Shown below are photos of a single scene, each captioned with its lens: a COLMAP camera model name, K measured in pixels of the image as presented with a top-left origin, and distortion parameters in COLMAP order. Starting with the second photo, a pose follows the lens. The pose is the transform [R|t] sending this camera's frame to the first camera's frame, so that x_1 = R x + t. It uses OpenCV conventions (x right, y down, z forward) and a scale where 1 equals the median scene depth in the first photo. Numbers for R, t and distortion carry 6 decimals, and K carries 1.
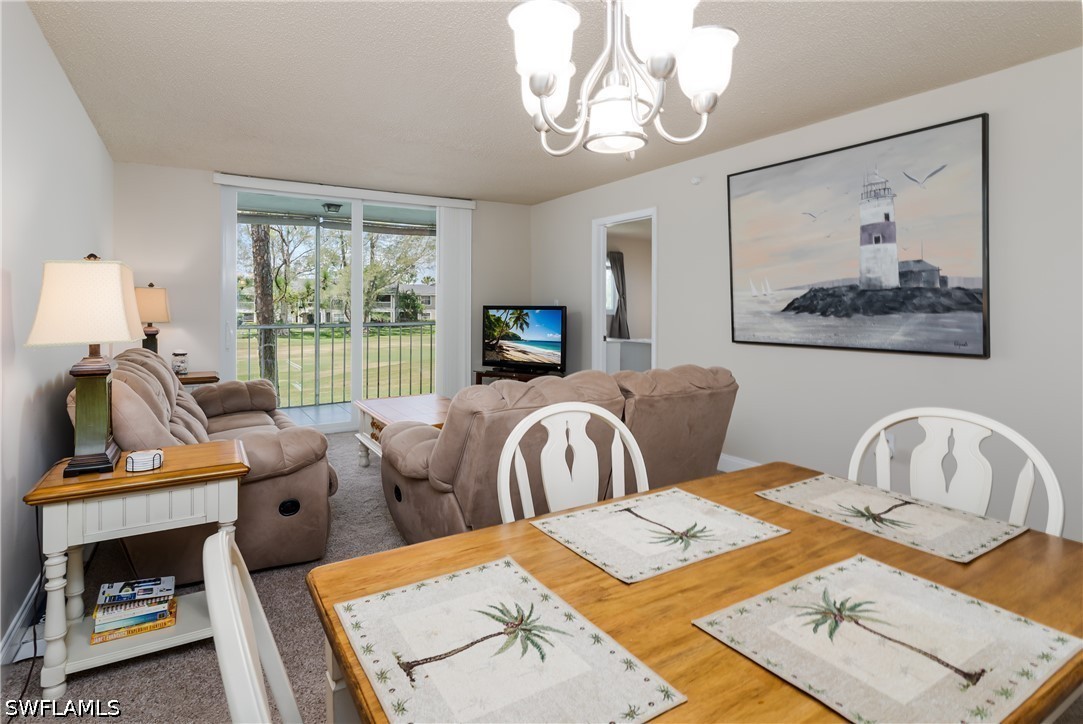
lens RADIAL K [[557.5, 0, 531.8], [0, 557.5, 296.0], [0, 0, 1]] dist [-0.001910, -0.000220]
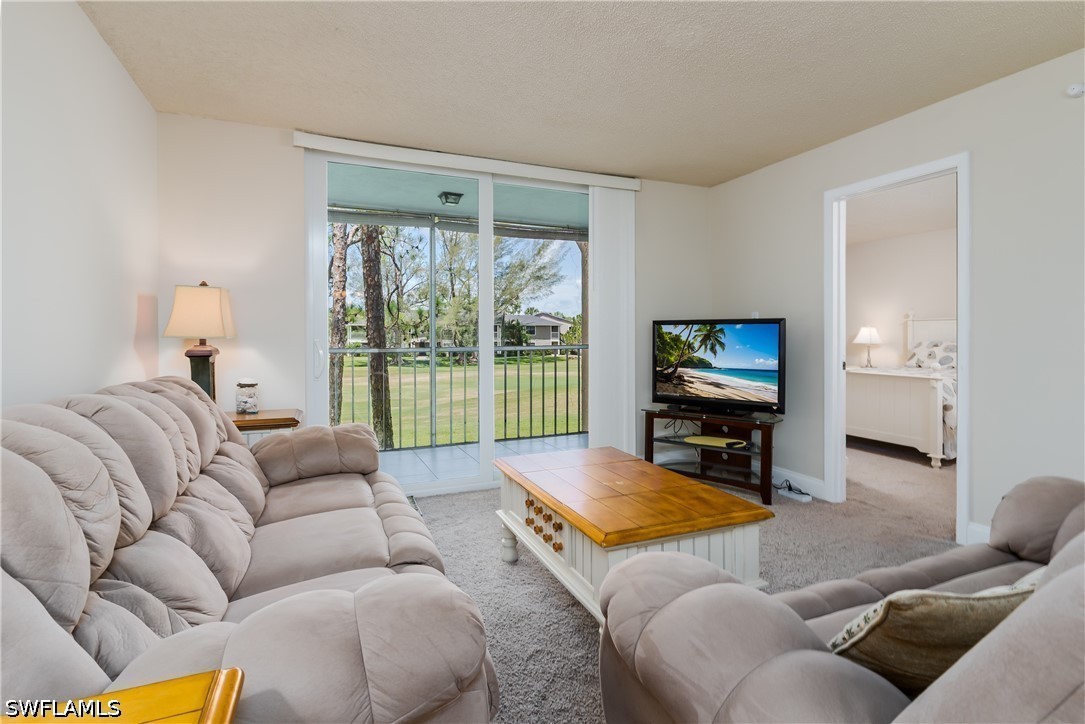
lens RADIAL K [[543.5, 0, 569.2], [0, 543.5, 332.3], [0, 0, 1]] dist [-0.002190, -0.000175]
pose [[0.993549, -0.002766, -0.113369, -0.118180], [0.003980, 0.999937, 0.010483, 0.025455], [0.113333, -0.010867, 0.993498, 0.284774]]
